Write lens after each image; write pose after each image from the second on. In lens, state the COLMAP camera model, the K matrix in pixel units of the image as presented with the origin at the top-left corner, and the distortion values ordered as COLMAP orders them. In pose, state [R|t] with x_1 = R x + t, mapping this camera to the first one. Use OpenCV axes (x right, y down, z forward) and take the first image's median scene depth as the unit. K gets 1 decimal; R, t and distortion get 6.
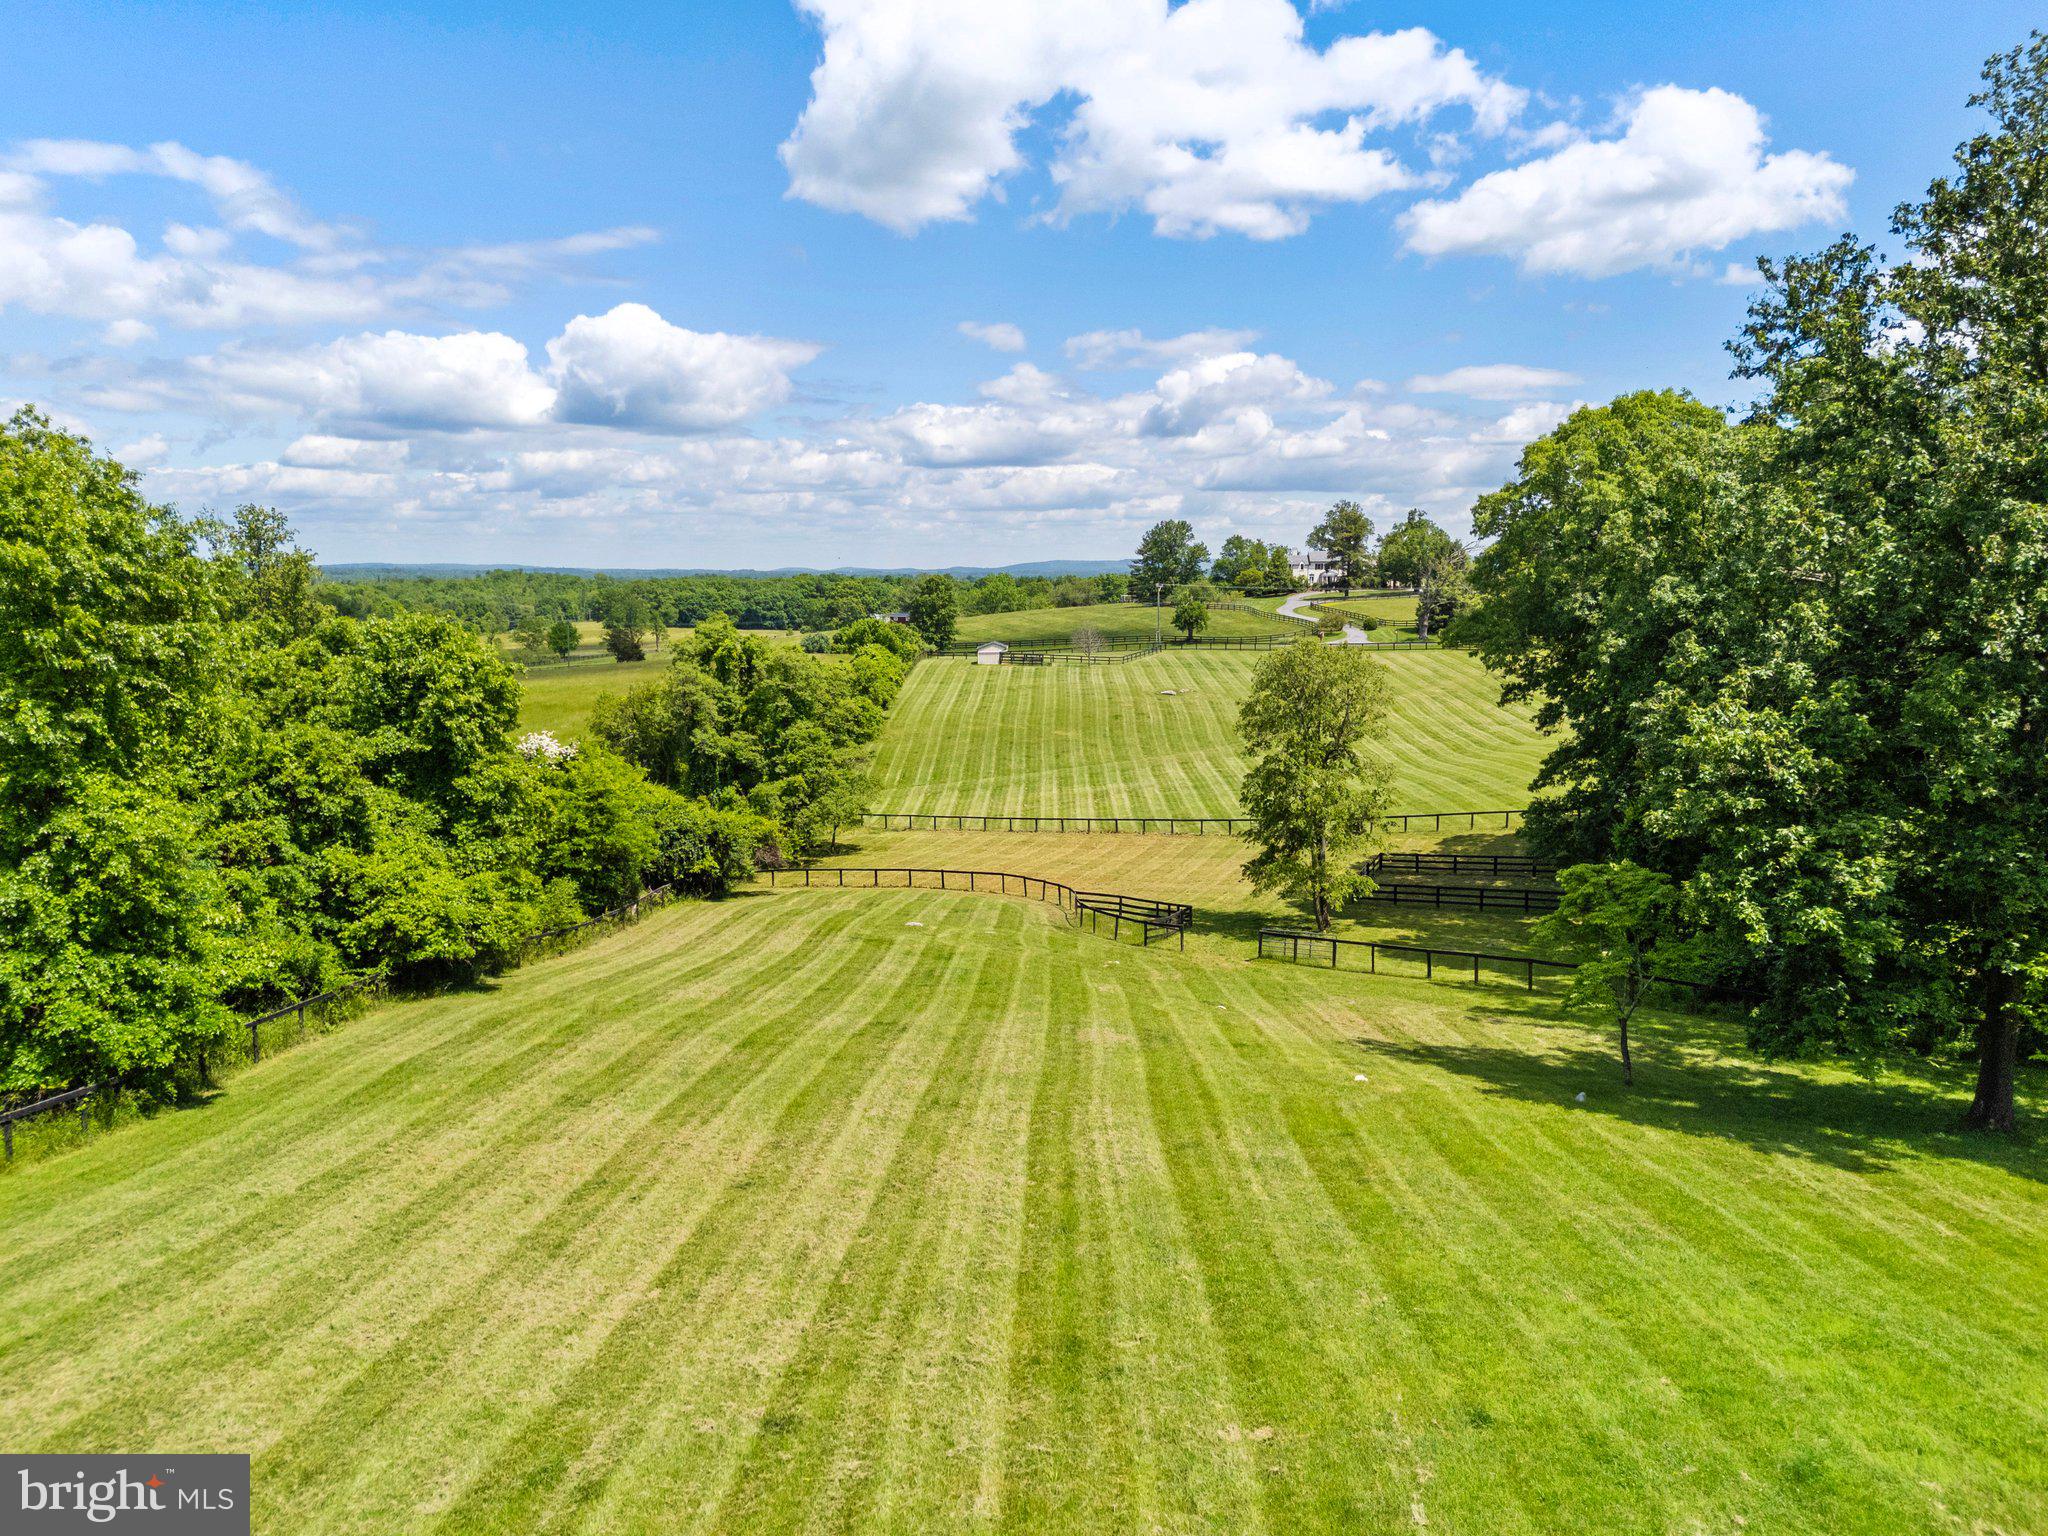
lens RADIAL K [[1474.3, 0, 1024.0], [0, 1474.3, 768.0], [0, 0, 1]] dist [0.091714, -0.114013]
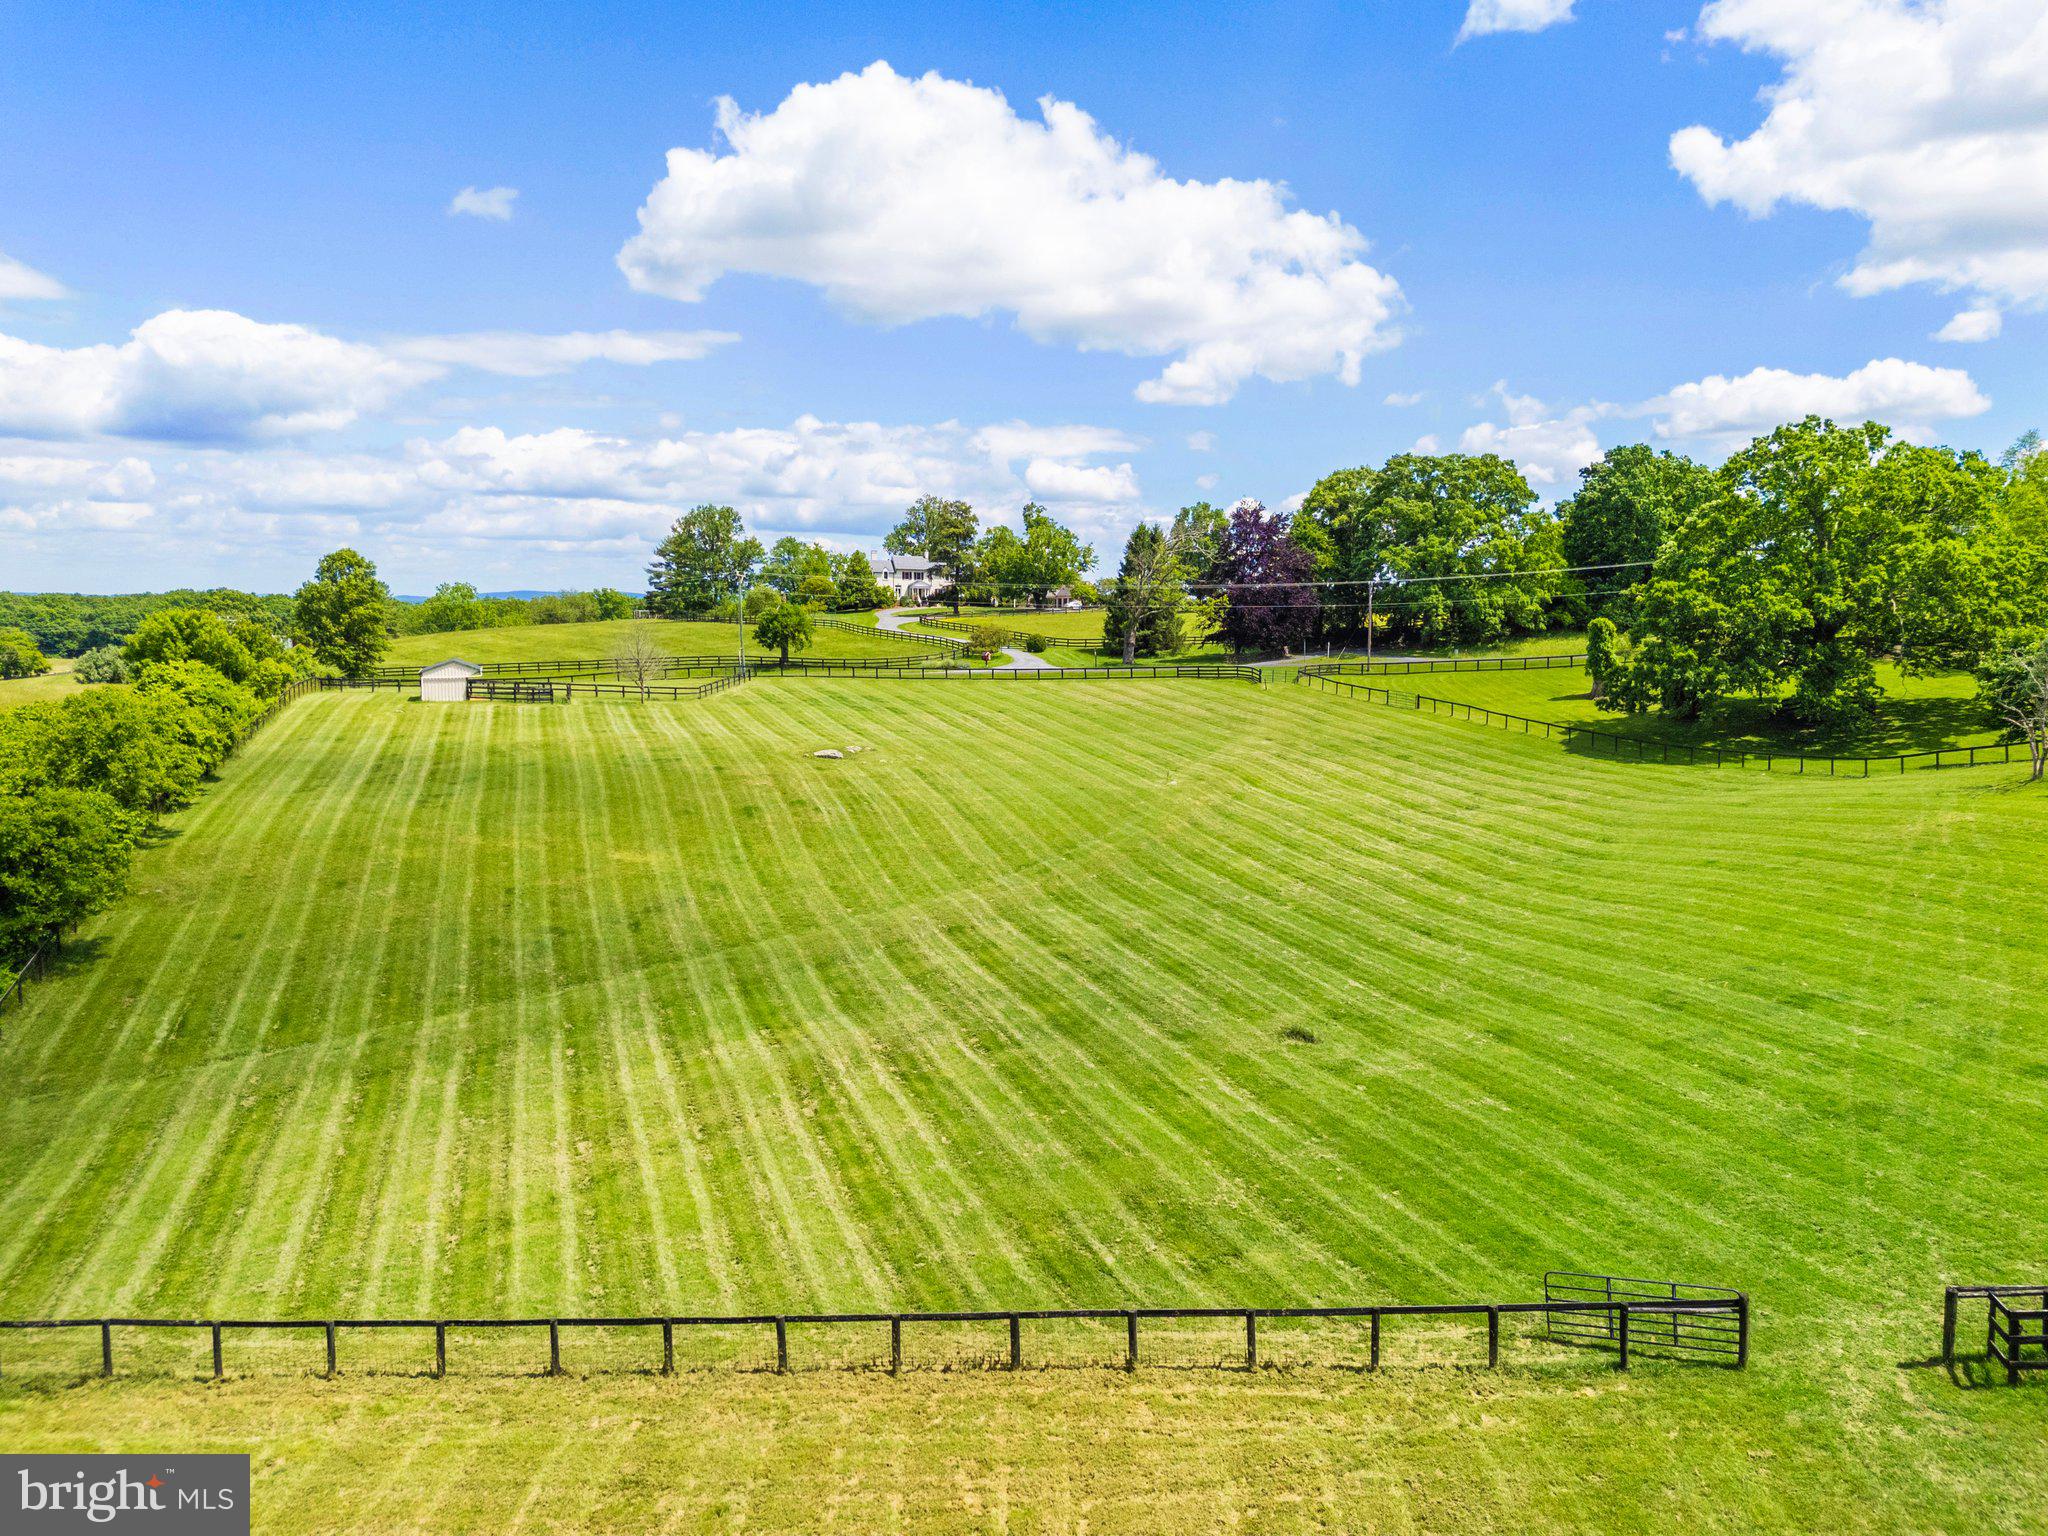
lens RADIAL K [[1474.3, 0, 1024.0], [0, 1474.3, 768.0], [0, 0, 1]] dist [0.091714, -0.114013]
pose [[0.940379, -0.020326, 0.339520, -0.008810], [0.029419, 0.999333, -0.021656, -0.023783], [-0.338853, 0.030353, 0.940350, 0.354164]]
